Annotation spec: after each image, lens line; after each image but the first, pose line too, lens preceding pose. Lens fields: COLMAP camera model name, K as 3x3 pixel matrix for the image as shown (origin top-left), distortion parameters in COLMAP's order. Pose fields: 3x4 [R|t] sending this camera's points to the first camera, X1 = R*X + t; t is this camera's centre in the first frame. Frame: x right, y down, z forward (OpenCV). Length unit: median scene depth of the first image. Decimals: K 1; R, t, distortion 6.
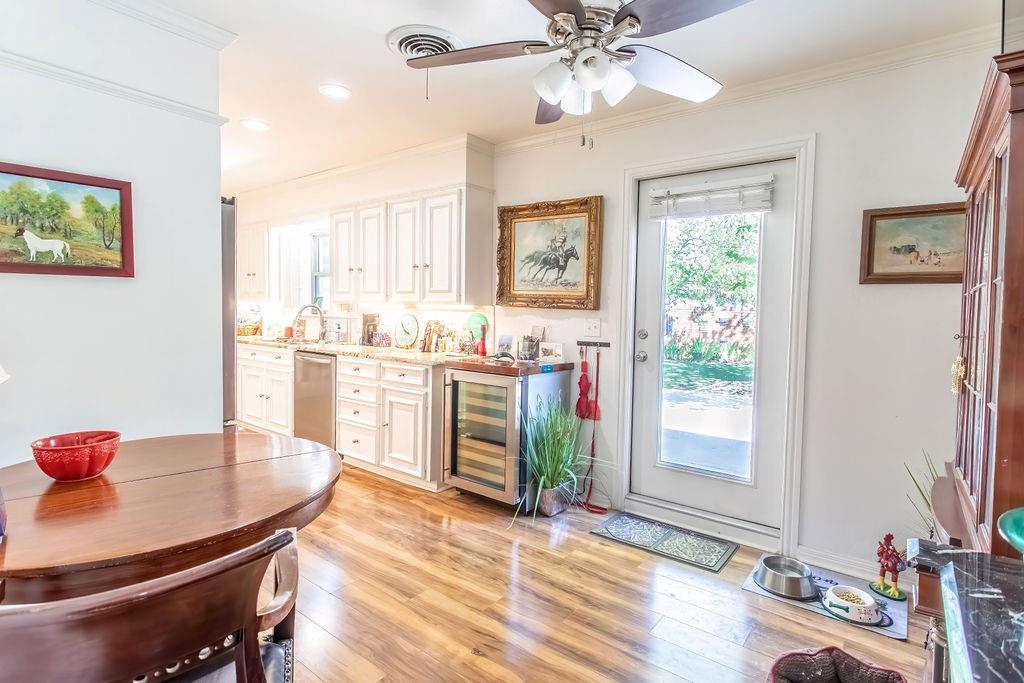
lens RADIAL K [[485.4, 0, 510.2], [0, 485.4, 331.4], [0, 0, 1]] dist [-0.001628, 0.000919]
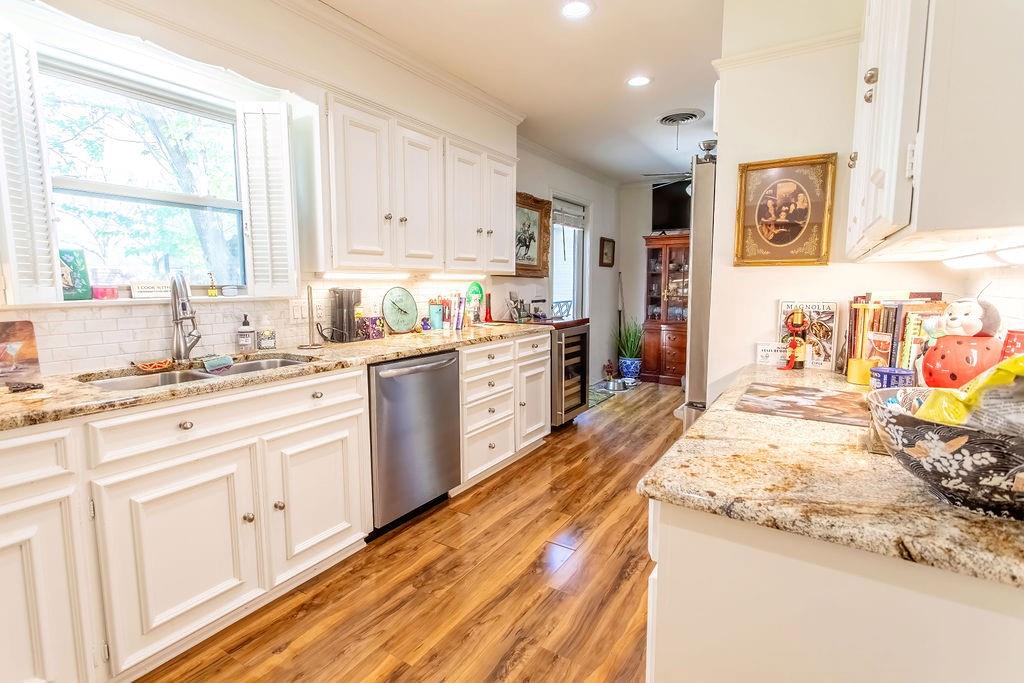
lens RADIAL K [[485.4, 0, 510.2], [0, 485.4, 331.4], [0, 0, 1]] dist [-0.001628, 0.000919]
pose [[-0.064133, -0.121220, 0.990552, -1.232089], [0.044949, 0.991237, 0.124214, -0.067774], [-0.996929, 0.052490, -0.058122, 1.133719]]
